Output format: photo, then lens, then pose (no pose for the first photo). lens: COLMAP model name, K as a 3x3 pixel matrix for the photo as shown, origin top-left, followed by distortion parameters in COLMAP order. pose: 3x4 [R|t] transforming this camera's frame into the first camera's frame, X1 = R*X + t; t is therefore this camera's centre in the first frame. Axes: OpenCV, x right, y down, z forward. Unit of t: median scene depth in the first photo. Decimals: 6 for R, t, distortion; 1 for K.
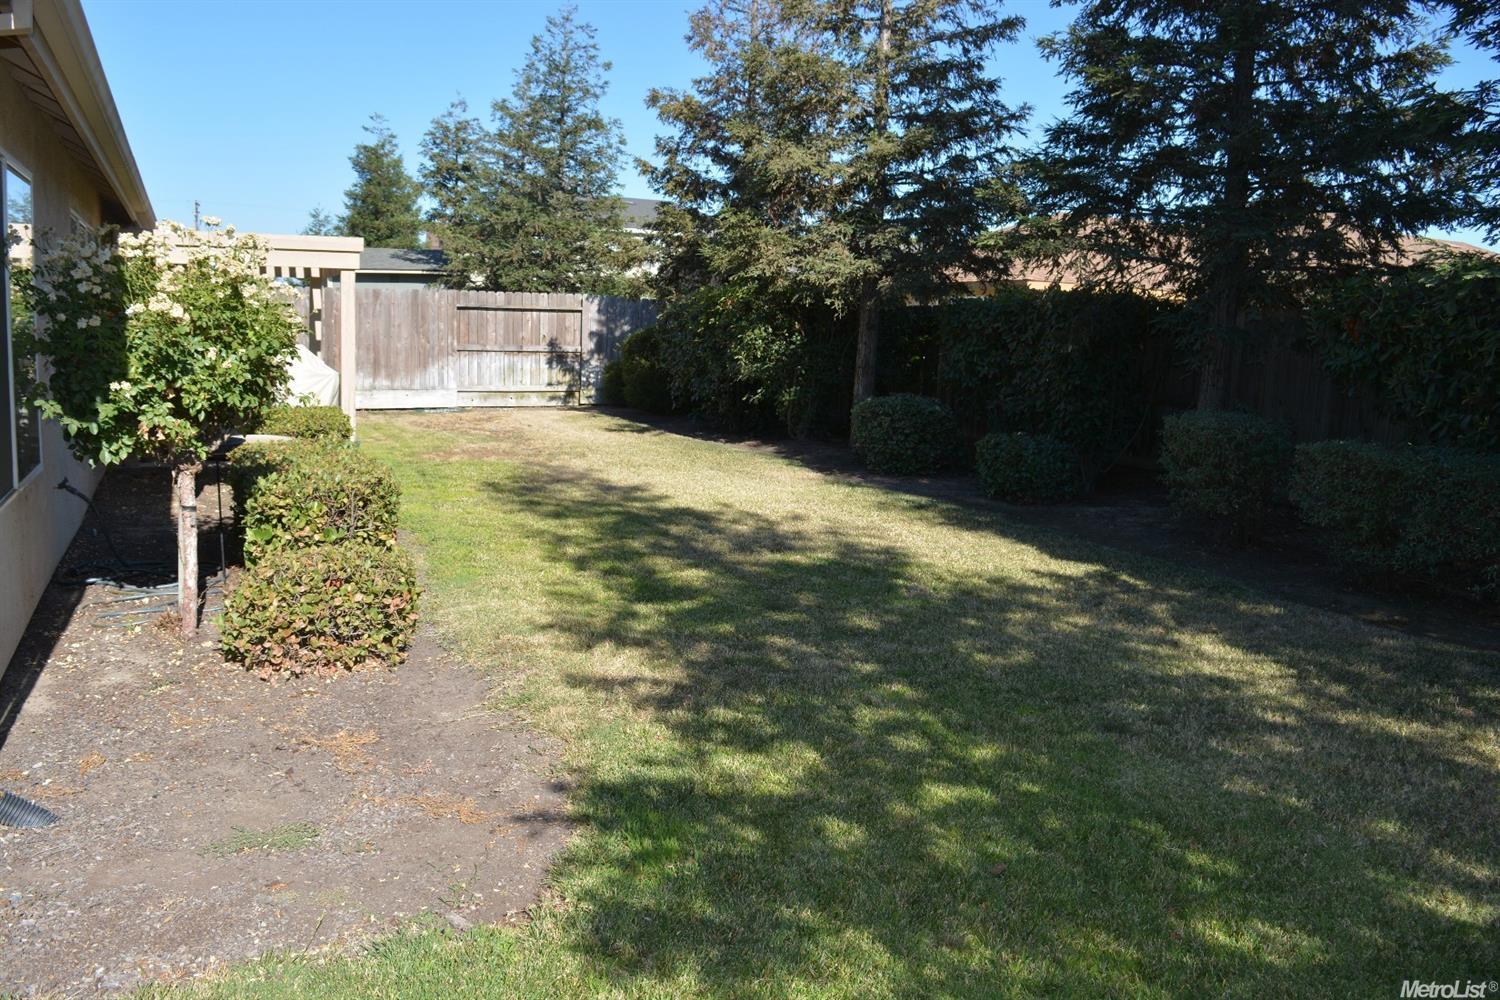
lens RADIAL K [[1173.1, 0, 749.4], [0, 1173.1, 494.3], [0, 0, 1]] dist [-0.097329, 0.022388]
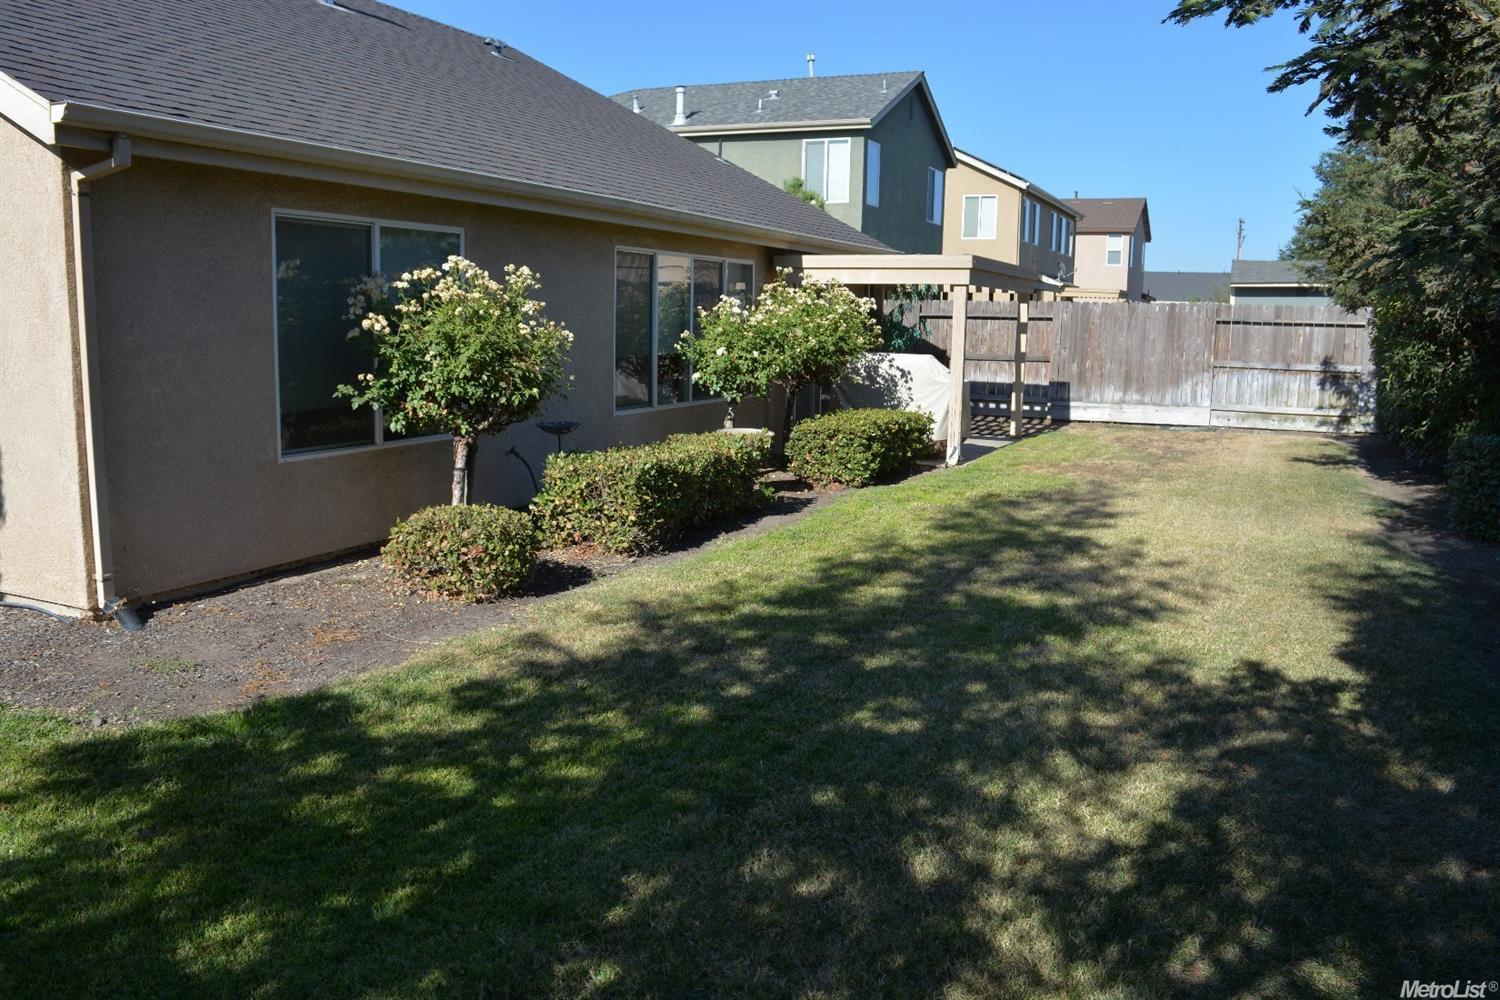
lens RADIAL K [[1173.1, 0, 757.3], [0, 1173.1, 502.6], [0, 0, 1]] dist [-0.097329, 0.022388]
pose [[0.645245, 0.103186, -0.756976, 0.707154], [-0.107805, 0.993220, 0.043497, -0.042037], [0.756332, 0.053539, 0.651994, 0.325017]]
